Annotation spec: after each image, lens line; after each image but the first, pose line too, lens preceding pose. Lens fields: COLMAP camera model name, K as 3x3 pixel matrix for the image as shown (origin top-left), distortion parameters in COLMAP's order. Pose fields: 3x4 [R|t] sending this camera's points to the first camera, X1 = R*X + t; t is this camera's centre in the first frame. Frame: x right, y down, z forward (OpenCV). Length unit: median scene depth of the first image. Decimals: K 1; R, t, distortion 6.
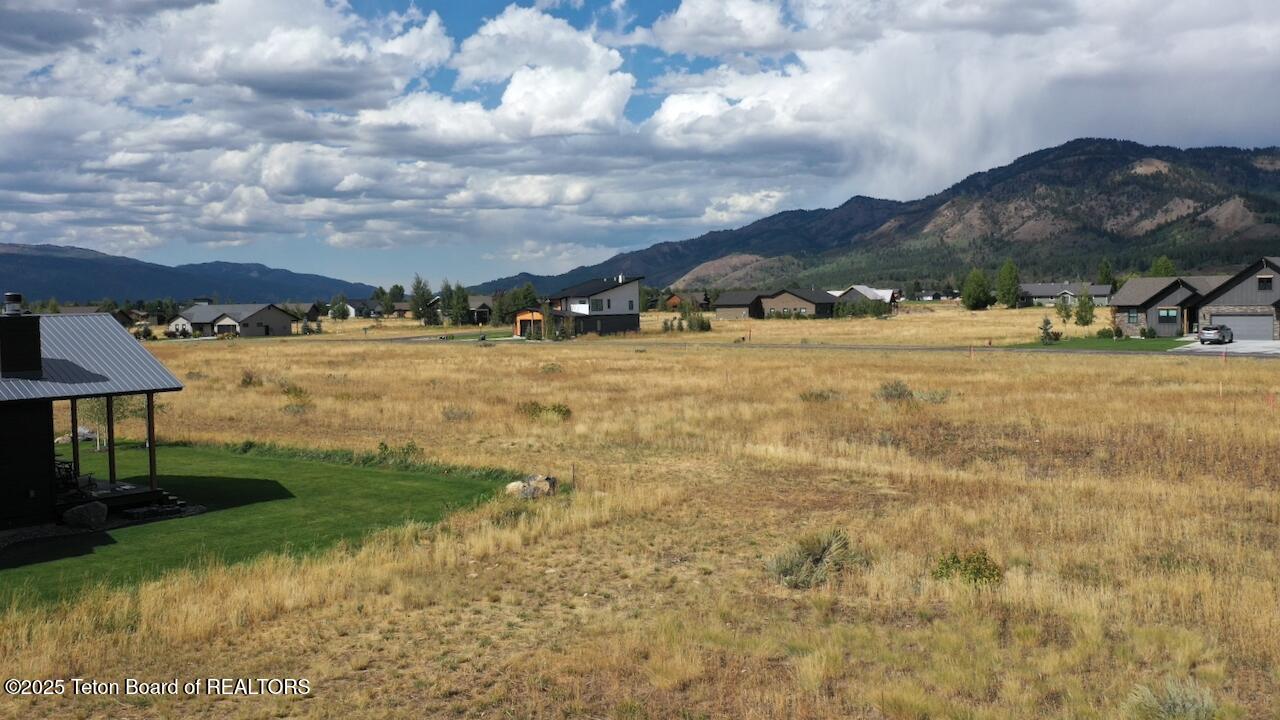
lens RADIAL K [[1178.8, 0, 642.3], [0, 1178.8, 357.5], [0, 0, 1]] dist [0.008101, 0.005806]
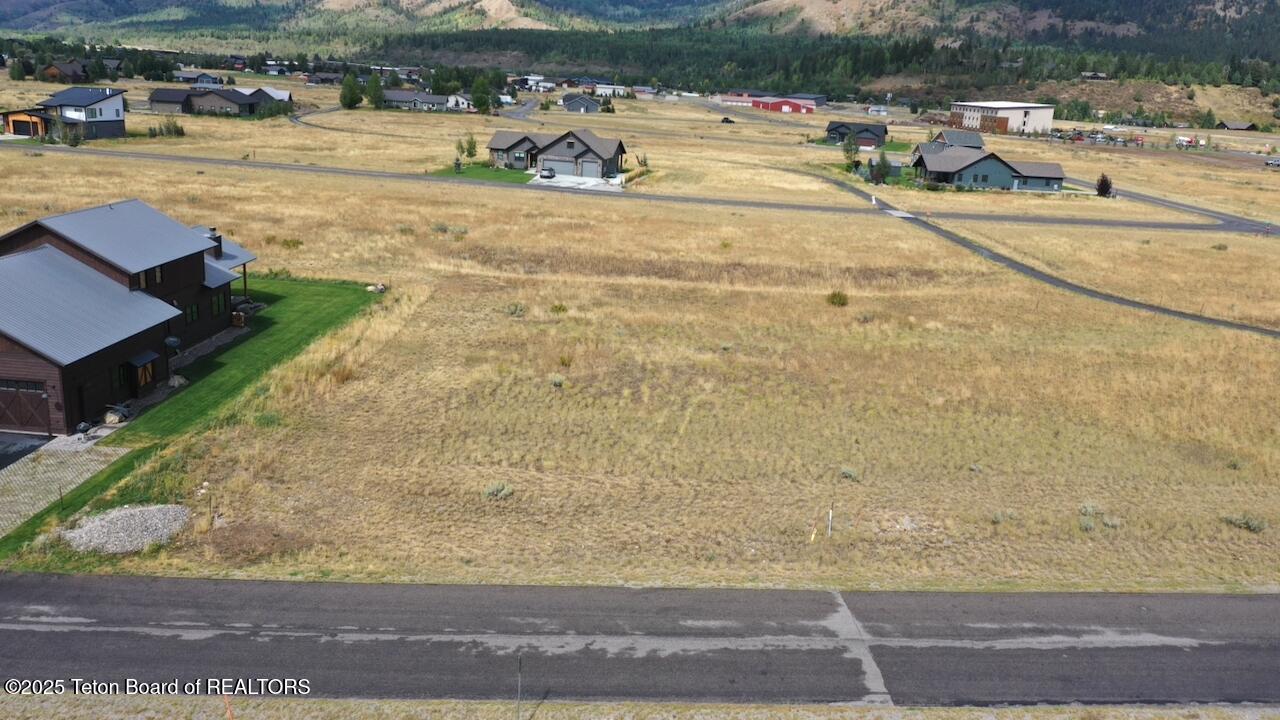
lens RADIAL K [[1089.1, 0, 648.2], [0, 1089.1, 356.1], [0, 0, 1]] dist [0.010867, -0.001158]
pose [[0.815498, -0.089248, 0.571837, -0.347058], [-0.046536, 0.974728, 0.218493, -0.105722], [-0.576886, -0.204791, 0.790736, -0.450947]]
